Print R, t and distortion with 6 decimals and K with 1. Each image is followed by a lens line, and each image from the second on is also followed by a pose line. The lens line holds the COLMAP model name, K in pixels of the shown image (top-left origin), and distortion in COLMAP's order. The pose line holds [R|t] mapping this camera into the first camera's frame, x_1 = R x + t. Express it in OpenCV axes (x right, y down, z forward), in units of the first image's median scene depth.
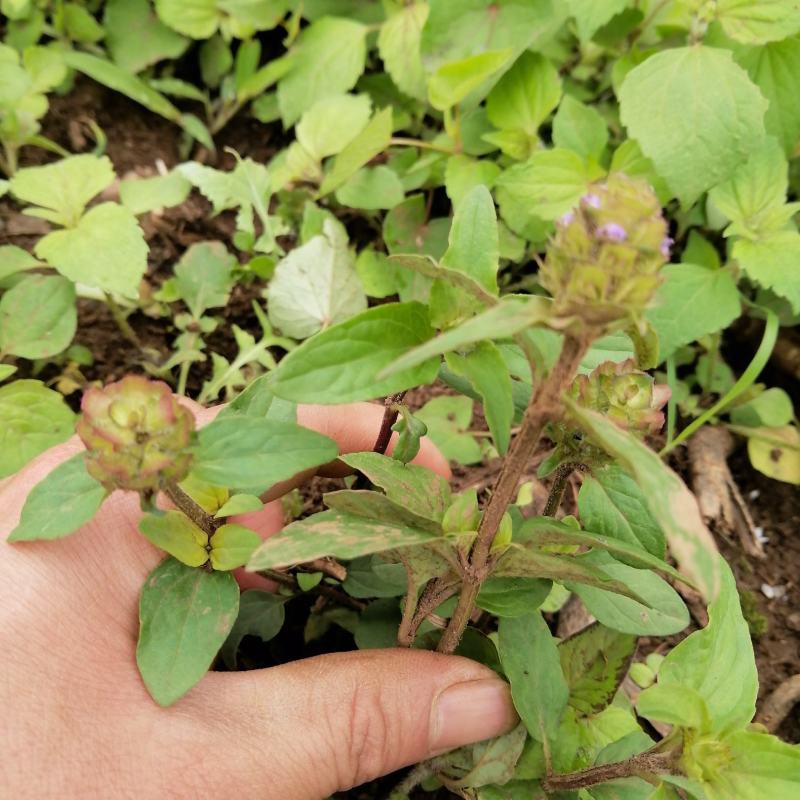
lens RADIAL K [[879.3, 0, 400.0], [0, 879.3, 400.0], [0, 0, 1]] dist [-0.026661, 0.009077]
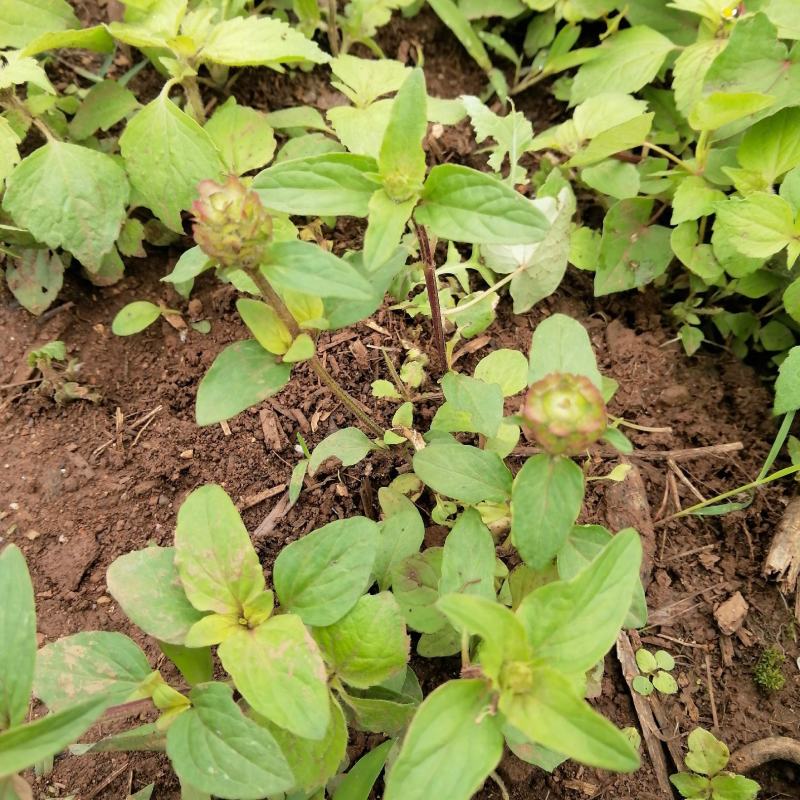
lens RADIAL K [[879.3, 0, 400.0], [0, 879.3, 400.0], [0, 0, 1]] dist [-0.026661, 0.009077]
pose [[0.881842, 0.413811, -0.226086, 0.101857], [-0.414952, 0.908740, 0.044781, 0.082063], [0.223984, 0.054325, 0.973078, -0.136069]]
